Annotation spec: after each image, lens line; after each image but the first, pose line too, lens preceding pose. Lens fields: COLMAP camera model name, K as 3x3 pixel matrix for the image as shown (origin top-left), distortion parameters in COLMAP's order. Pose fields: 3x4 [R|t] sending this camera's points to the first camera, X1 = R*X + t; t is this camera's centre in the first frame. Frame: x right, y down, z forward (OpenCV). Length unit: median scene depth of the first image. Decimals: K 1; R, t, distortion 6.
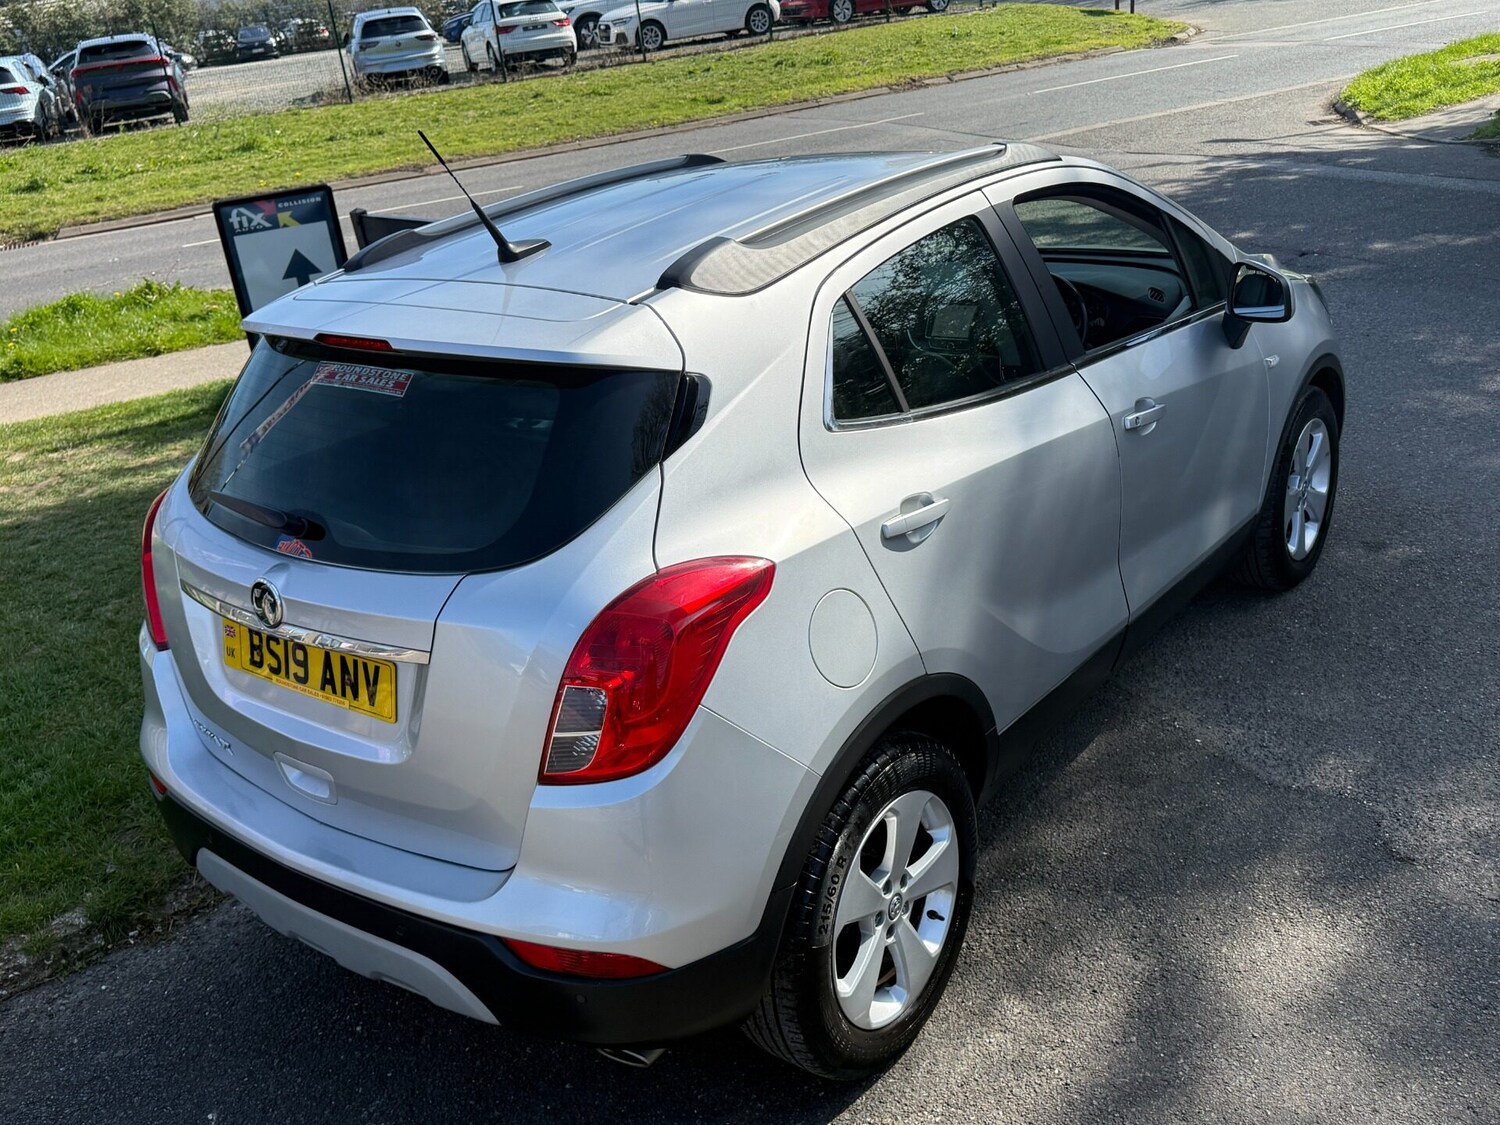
lens RADIAL K [[1352.3, 0, 754.3], [0, 1352.3, 552.9], [0, 0, 1]] dist [0.155592, -0.313558]
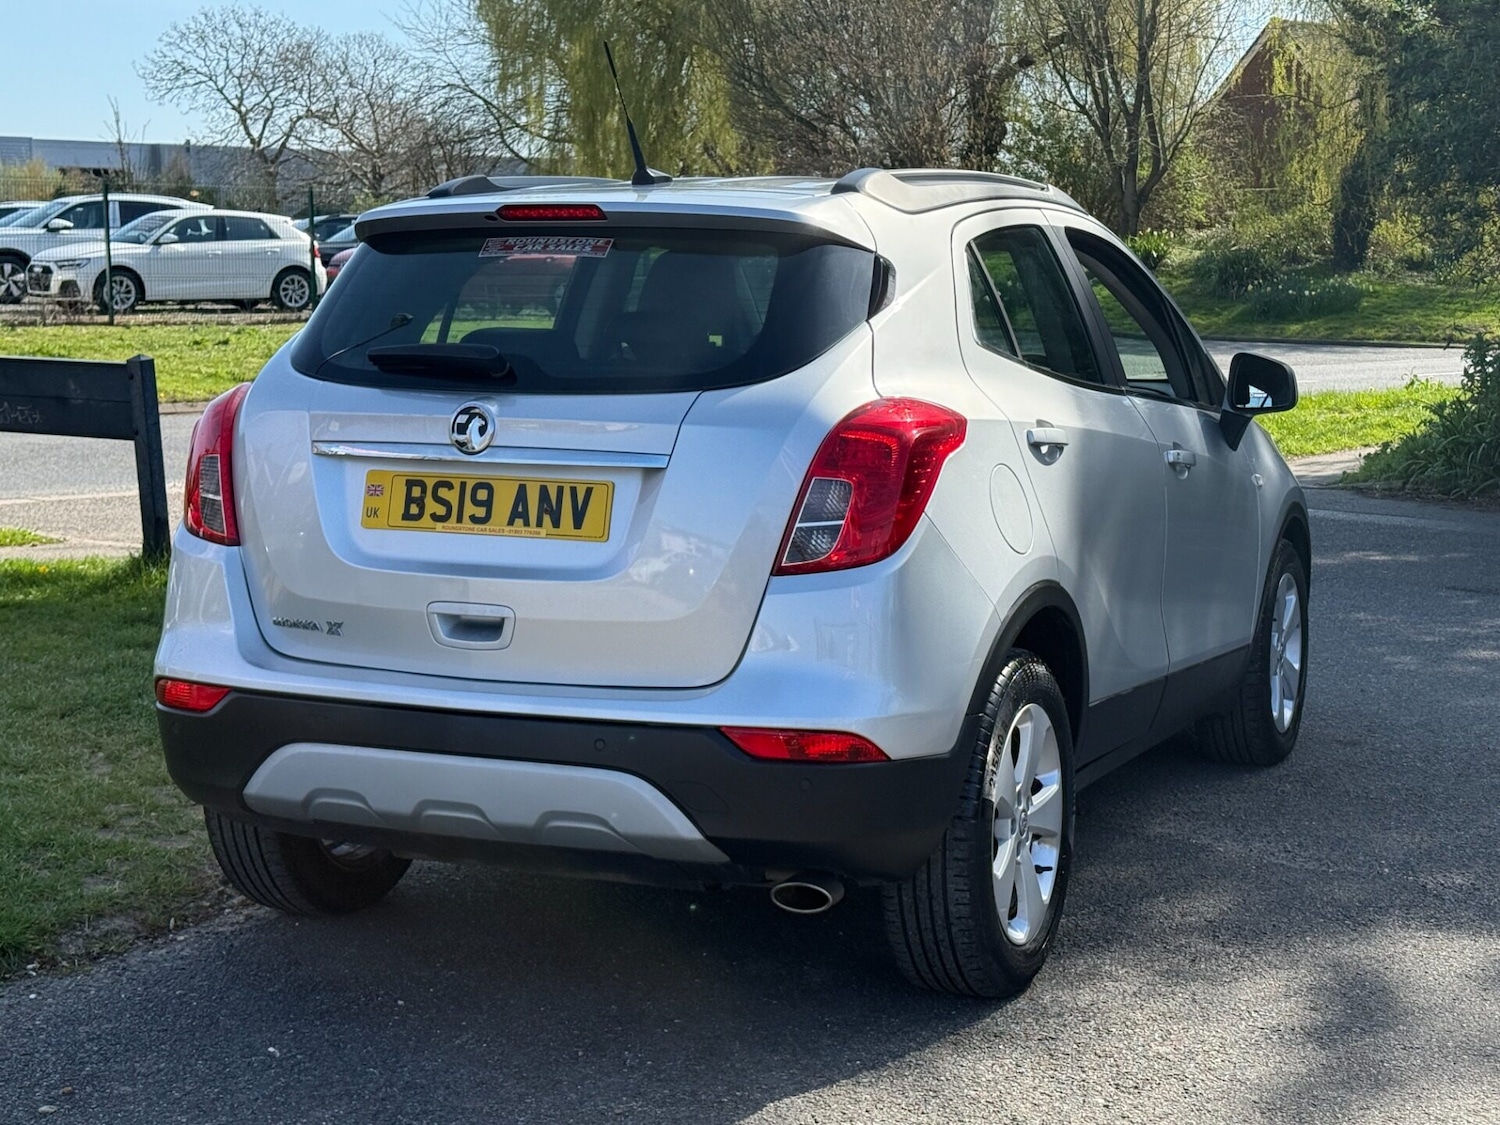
lens RADIAL K [[2348.8, 0, 758.3], [0, 2348.8, 562.0], [0, 0, 1]] dist [0.129704, 0.138165]
pose [[0.965819, 0.081988, 0.245910, -0.535994], [-0.008322, 0.957981, -0.286711, 0.589850], [-0.259084, 0.274864, 0.925919, -0.600755]]
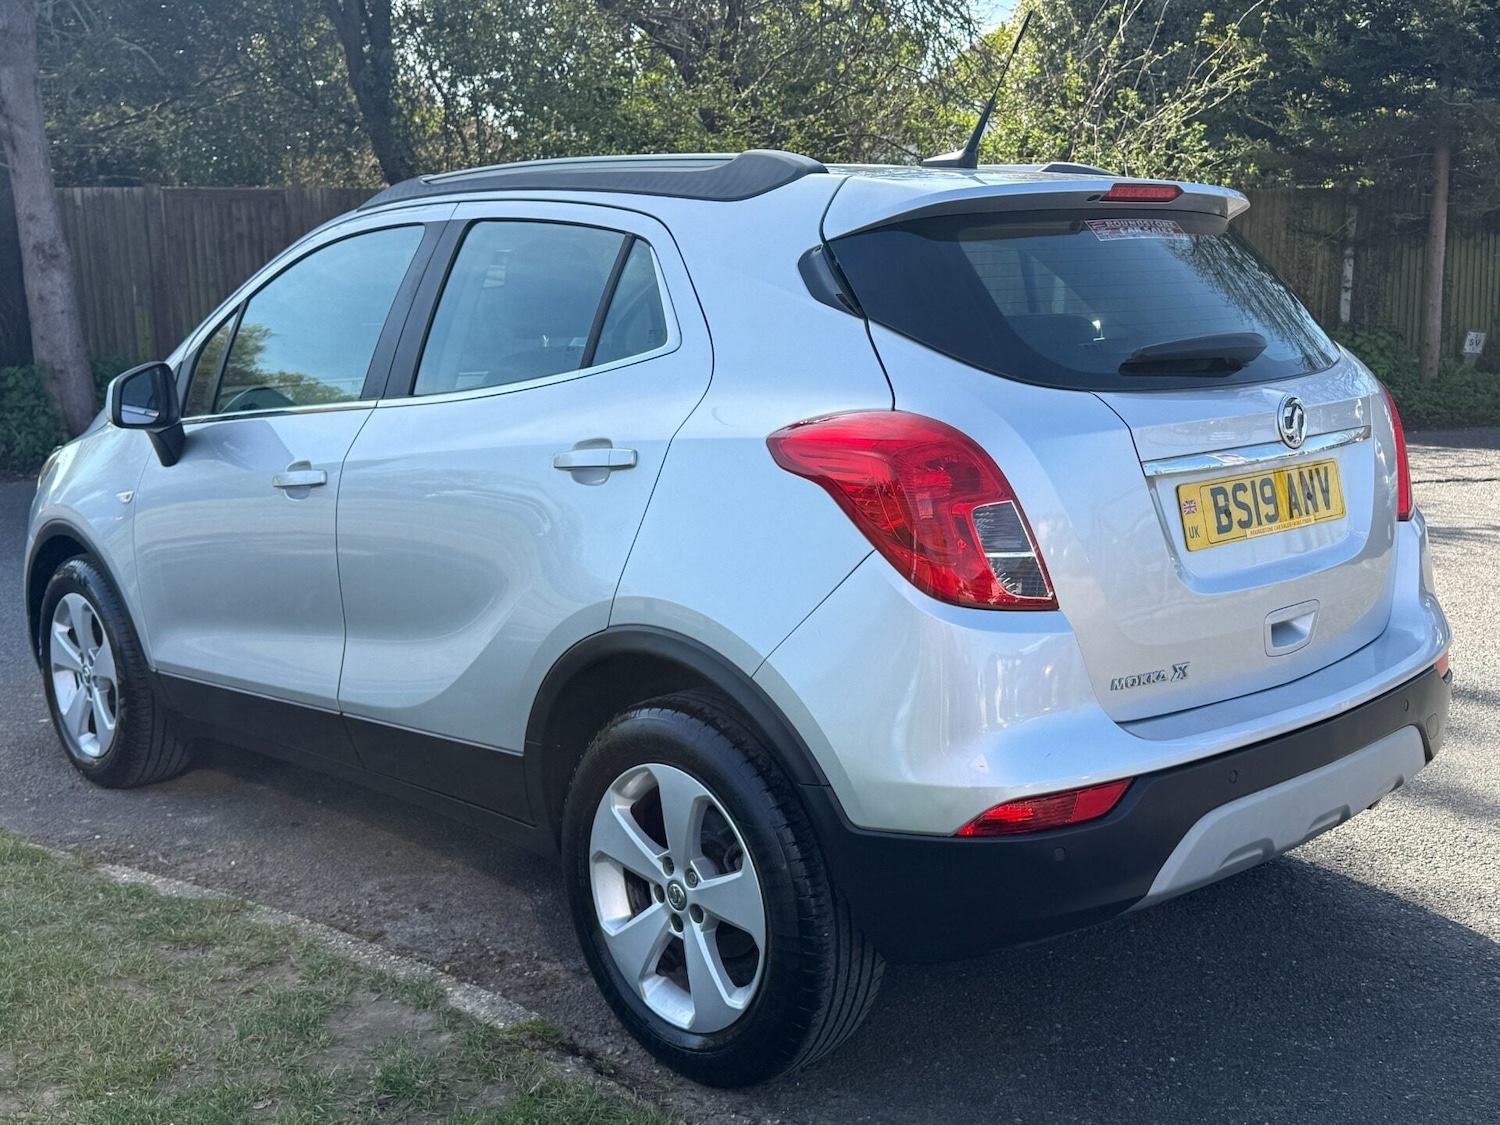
lens RADIAL K [[1621.0, 0, 750.0], [0, 1621.0, 562.5], [0, 0, 1]] dist [0.133262, -0.241579]
pose [[0.170167, -0.068667, 0.983020, -1.453434], [0.381815, 0.924238, -0.001533, -0.013982], [-0.908439, 0.375592, 0.183493, 1.097856]]
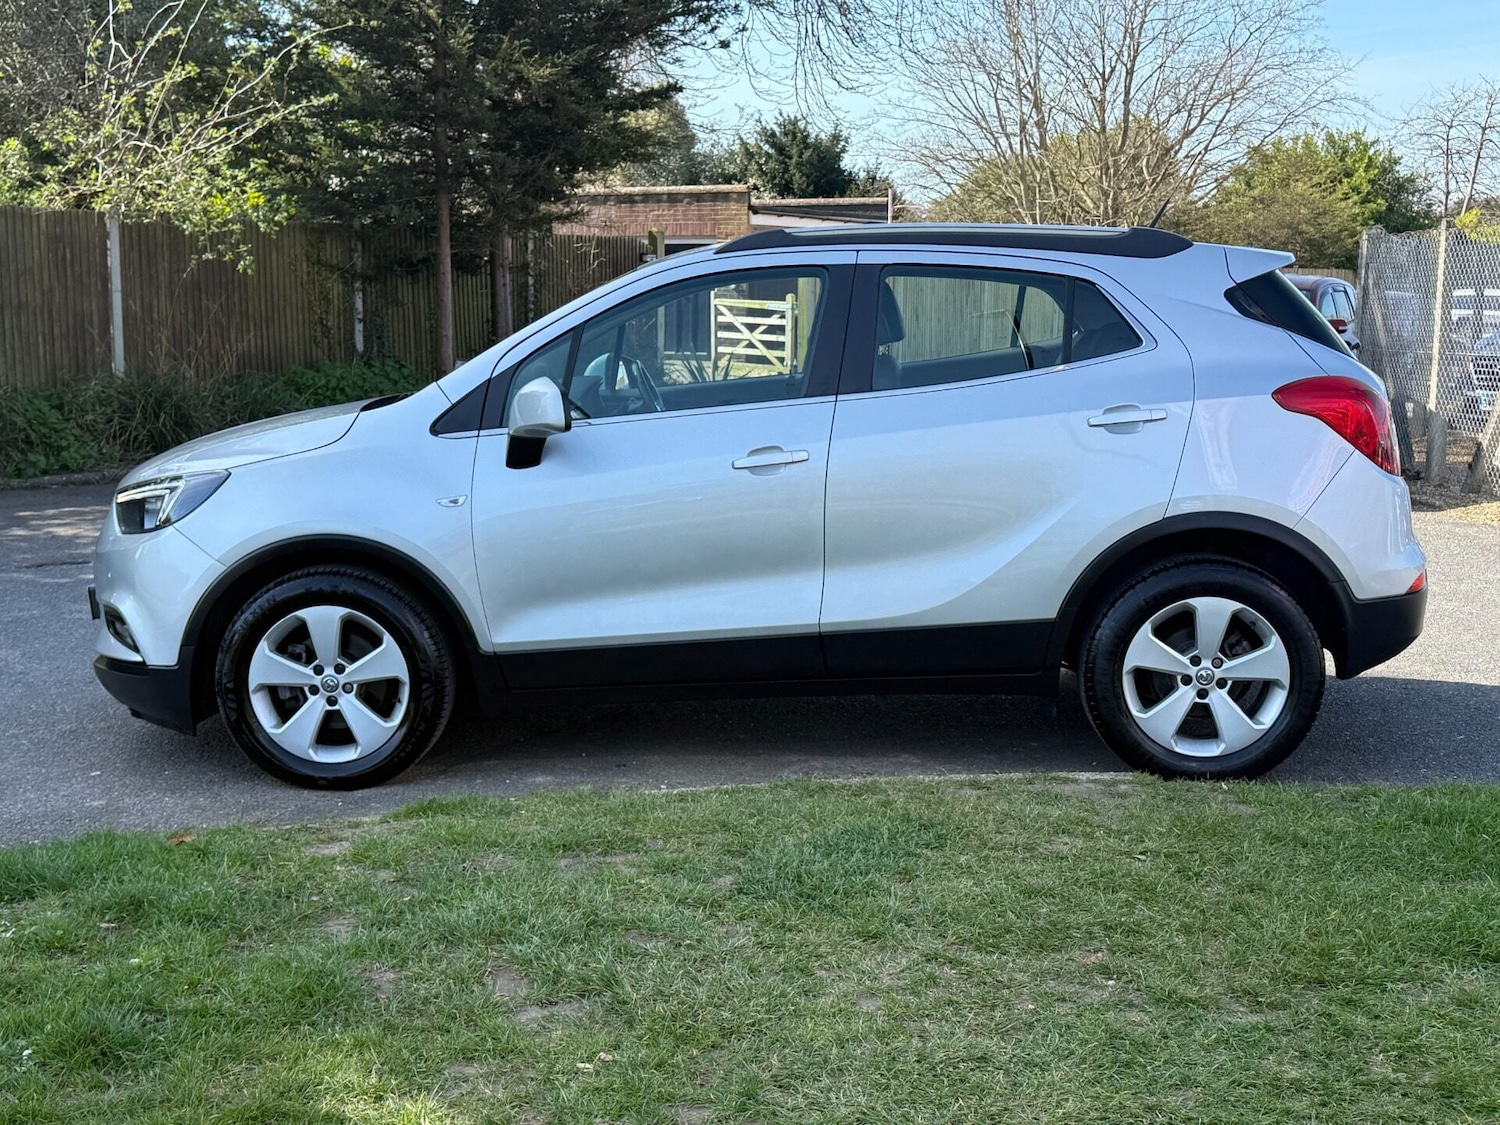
lens RADIAL K [[1833.9, 0, 750.0], [0, 1833.9, 562.5], [0, 0, 1]] dist [0.113587, 0.009658]
pose [[-0.566171, -0.012338, 0.824195, -1.801673], [0.380521, 0.883058, 0.274614, -0.691875], [-0.731200, 0.469102, -0.495267, 2.745085]]
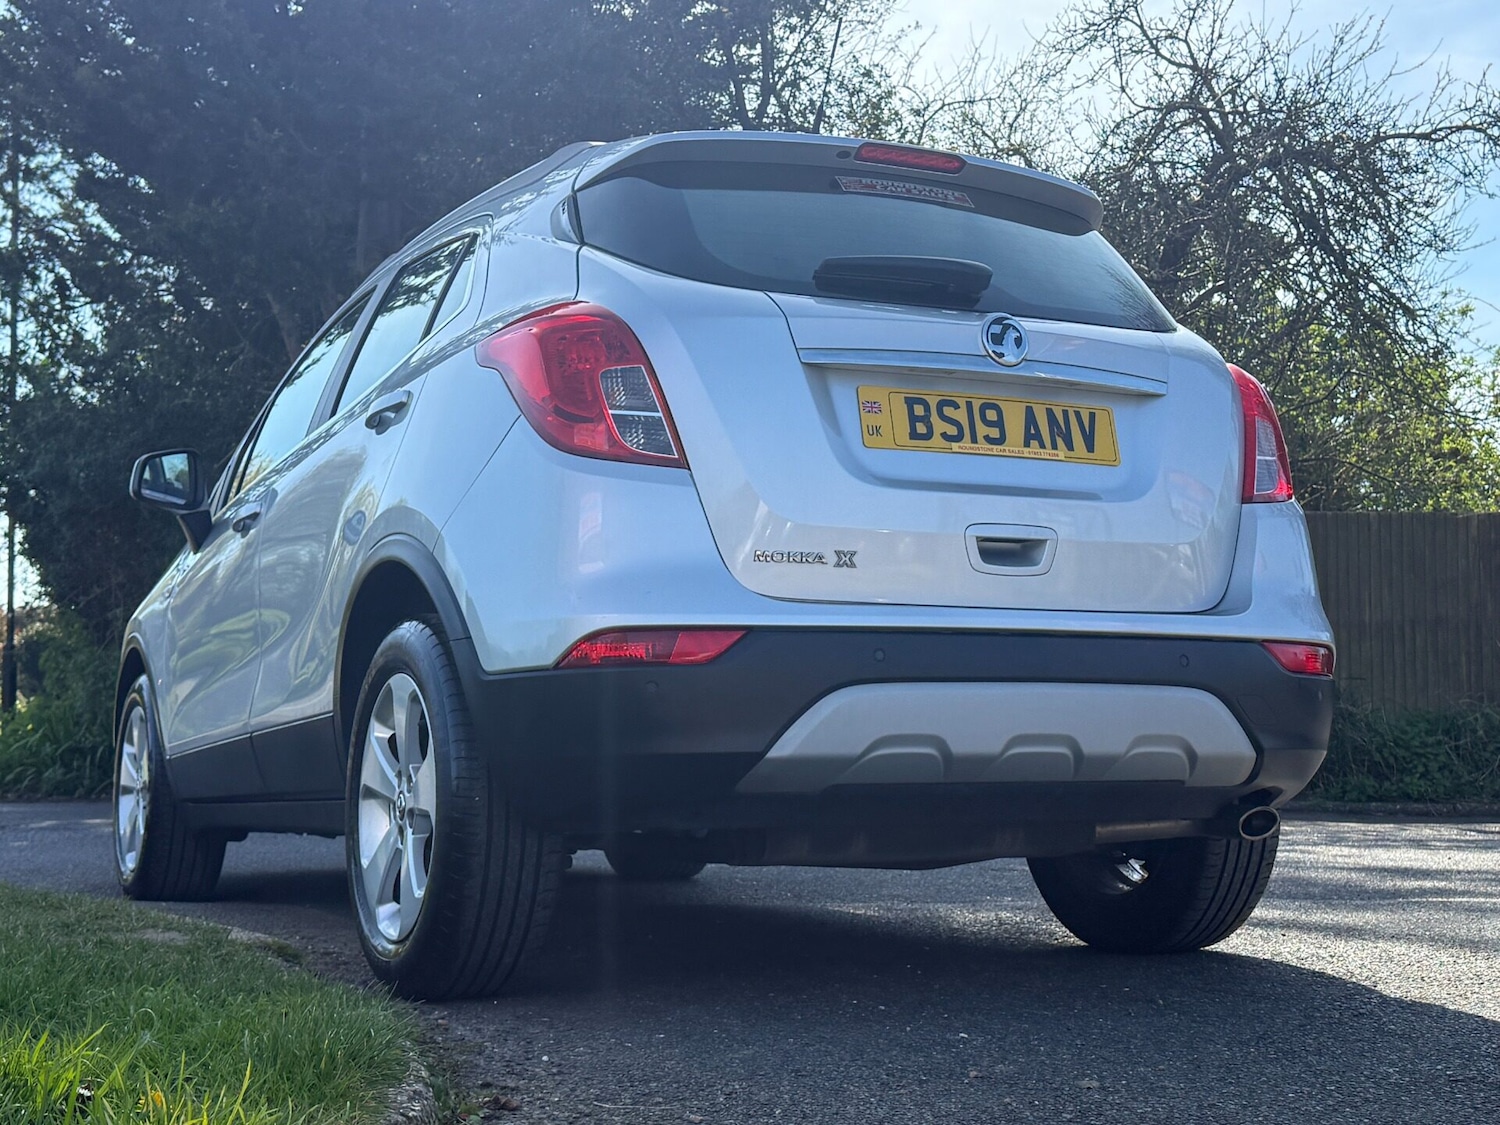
lens RADIAL K [[2006.7, 0, 750.0], [0, 2006.7, 562.5], [0, 0, 1]] dist [0.145491, -0.047581]
pose [[0.444951, 0.180315, 0.877214, -1.534519], [0.301300, 0.892278, -0.336241, 0.555625], [-0.843349, 0.413915, 0.342691, 0.688031]]
